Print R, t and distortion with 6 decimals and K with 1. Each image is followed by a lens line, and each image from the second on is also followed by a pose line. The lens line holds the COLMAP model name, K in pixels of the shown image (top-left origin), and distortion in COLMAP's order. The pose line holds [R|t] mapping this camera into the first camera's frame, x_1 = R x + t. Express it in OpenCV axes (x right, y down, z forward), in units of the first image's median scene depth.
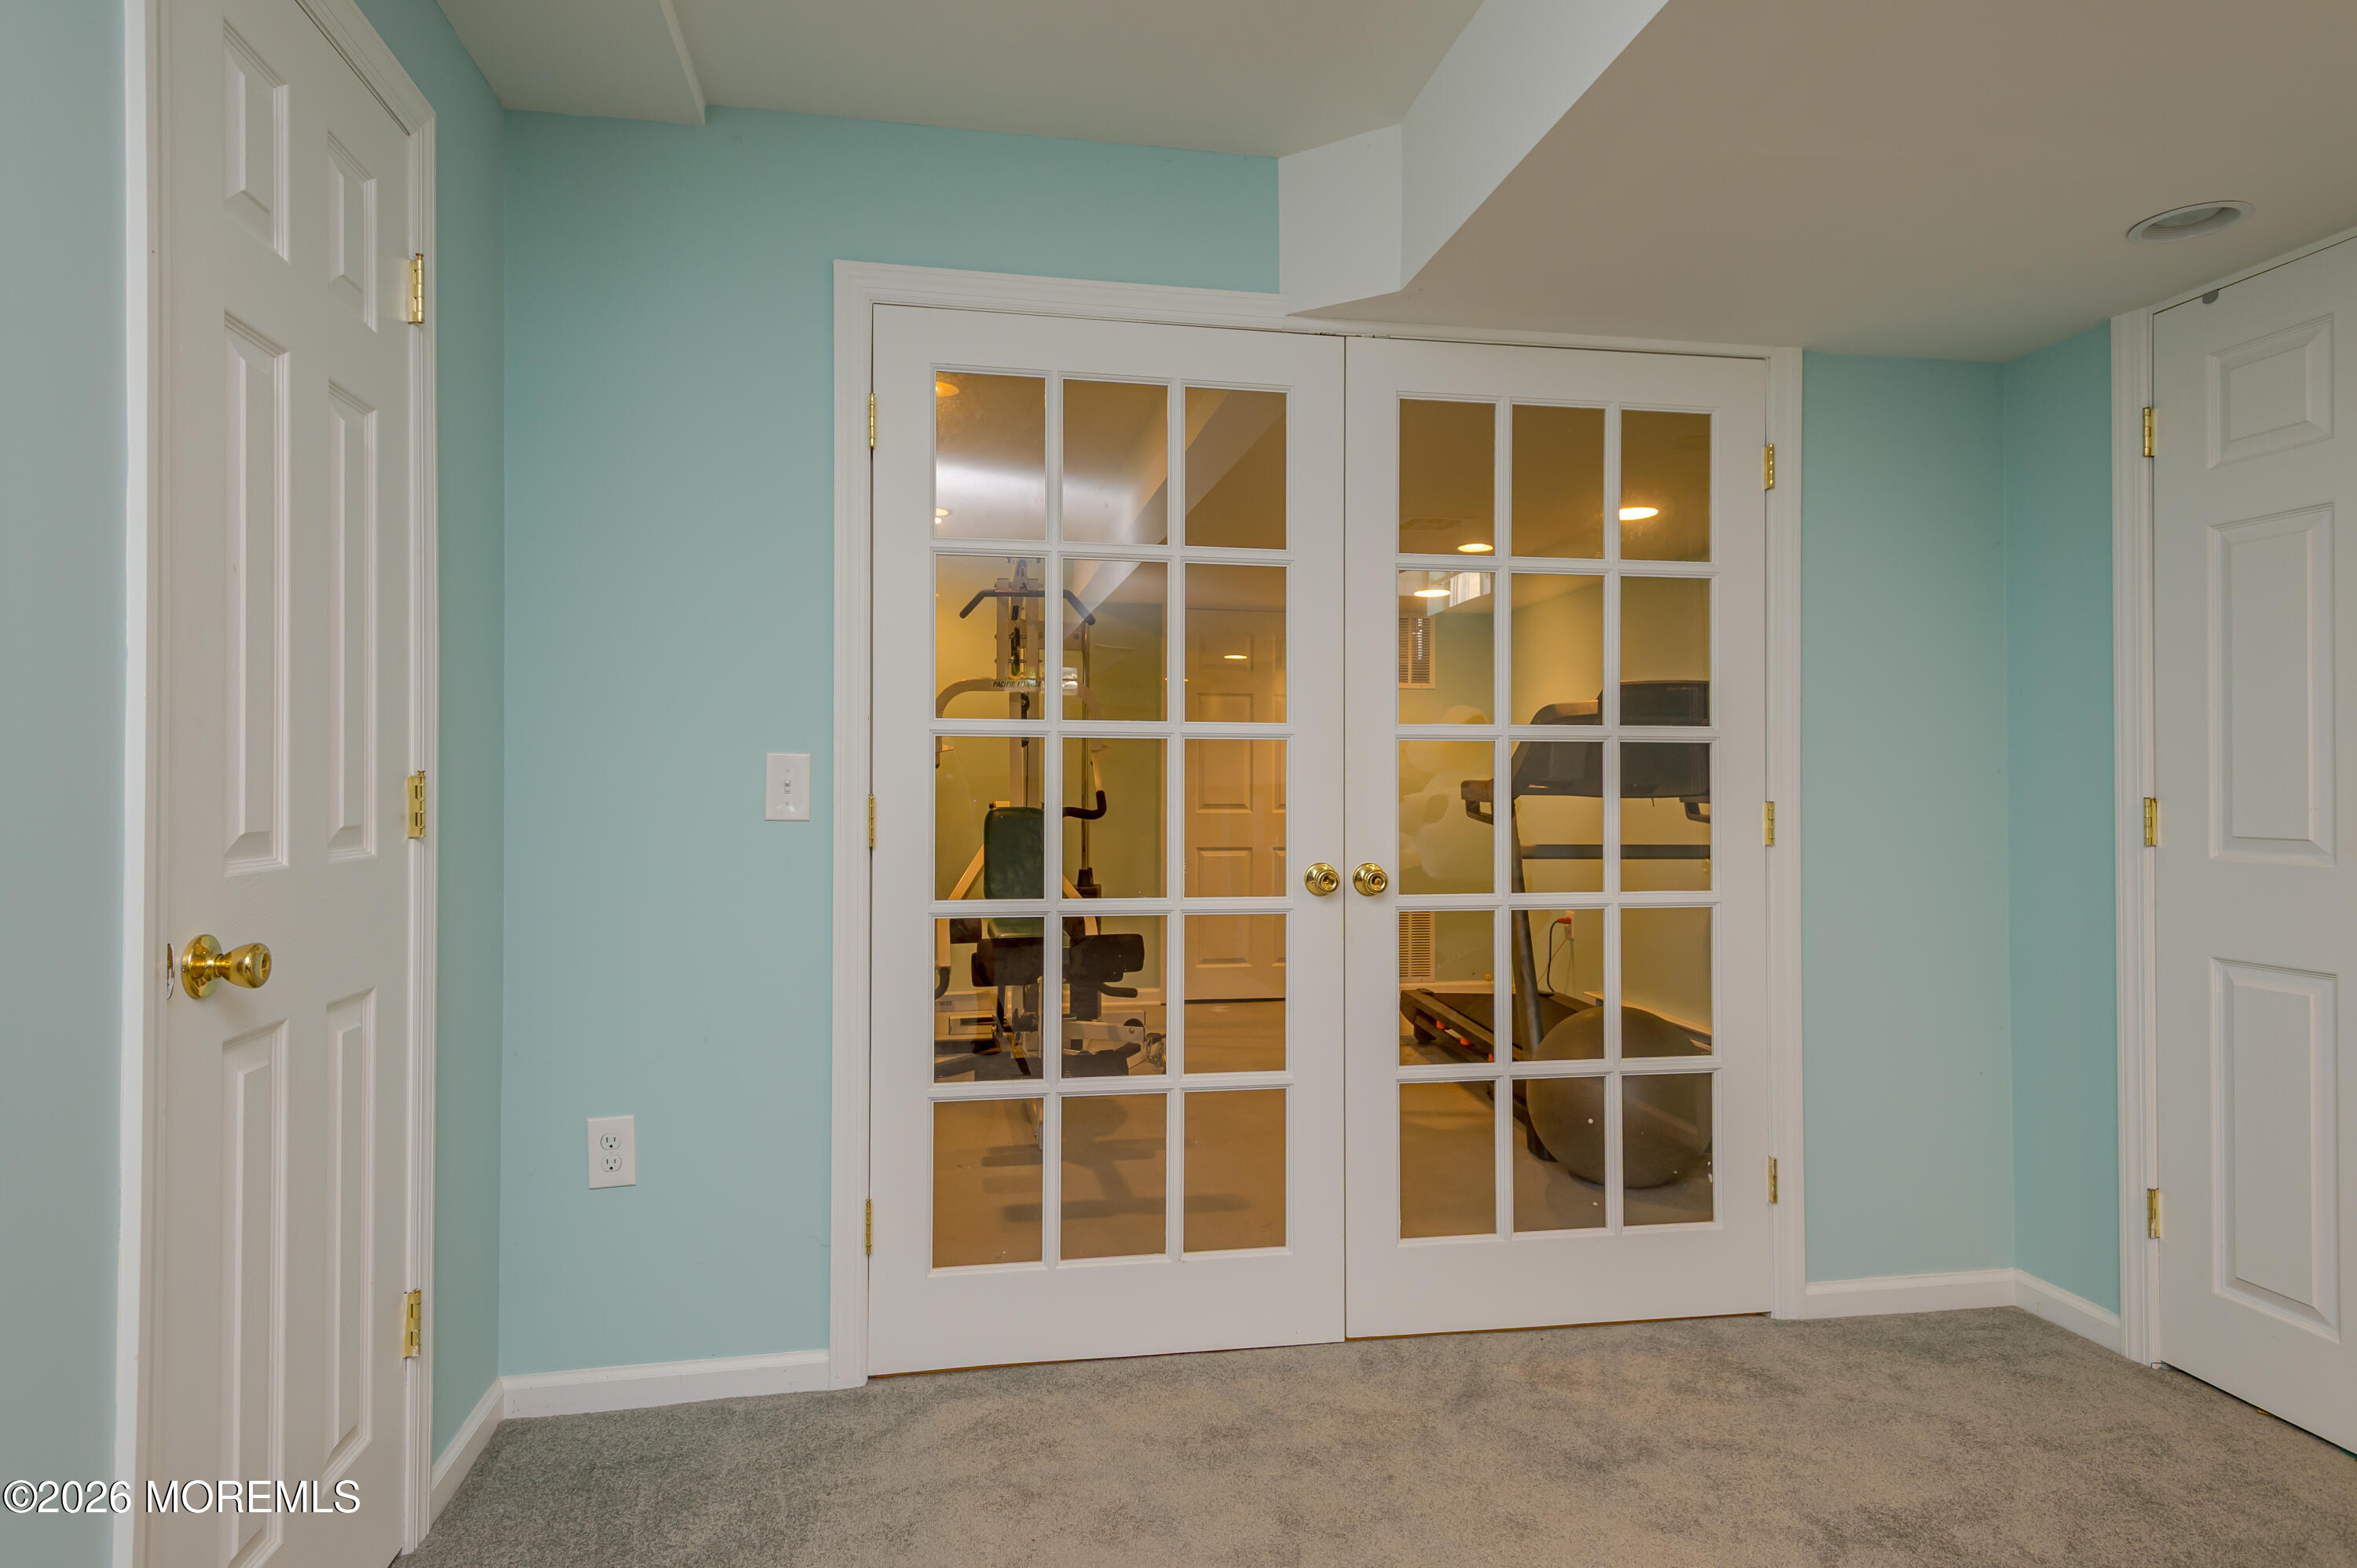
lens RADIAL K [[1289.0, 0, 1172.3], [0, 1289.0, 777.5], [0, 0, 1]] dist [0.027305, -0.001962]
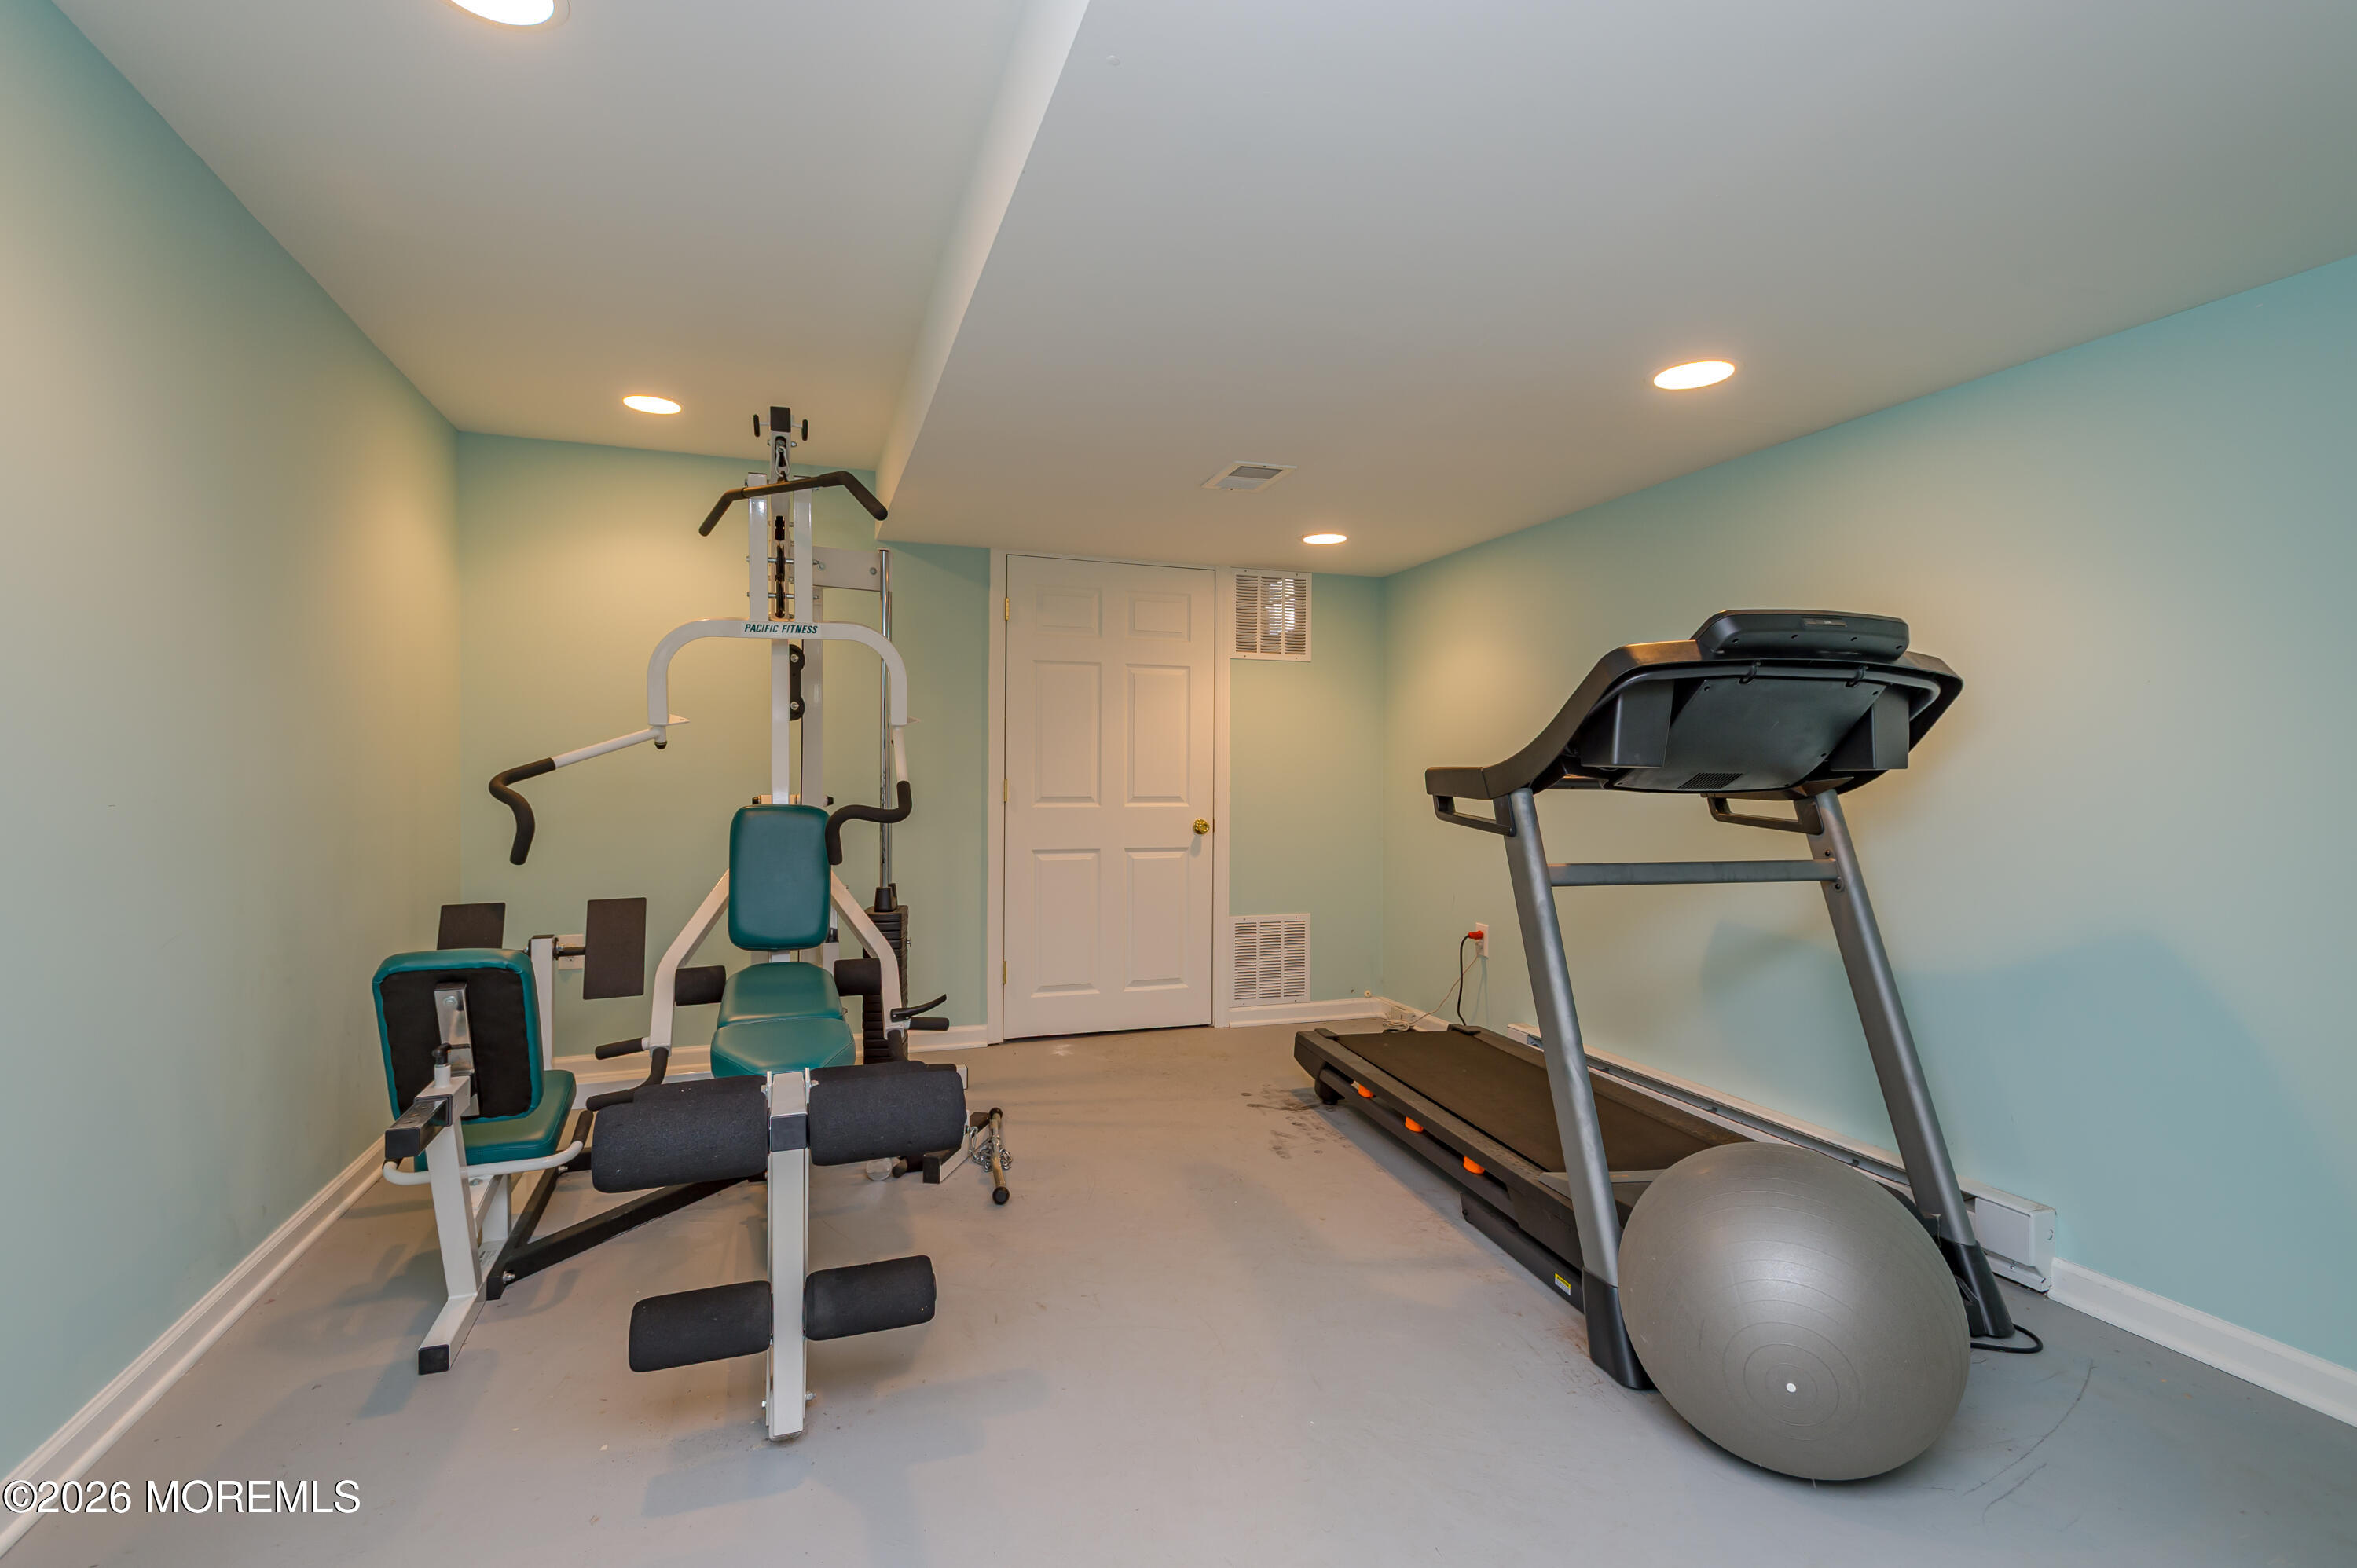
lens RADIAL K [[1120.0, 0, 1185.5], [0, 1120.0, 779.3], [0, 0, 1]] dist [0.027051, 0.000190]
pose [[0.985091, -0.000291, 0.172031, -0.008860], [-0.001597, 0.999940, 0.010836, 0.002043], [-0.172024, -0.010949, 0.985032, 0.347976]]
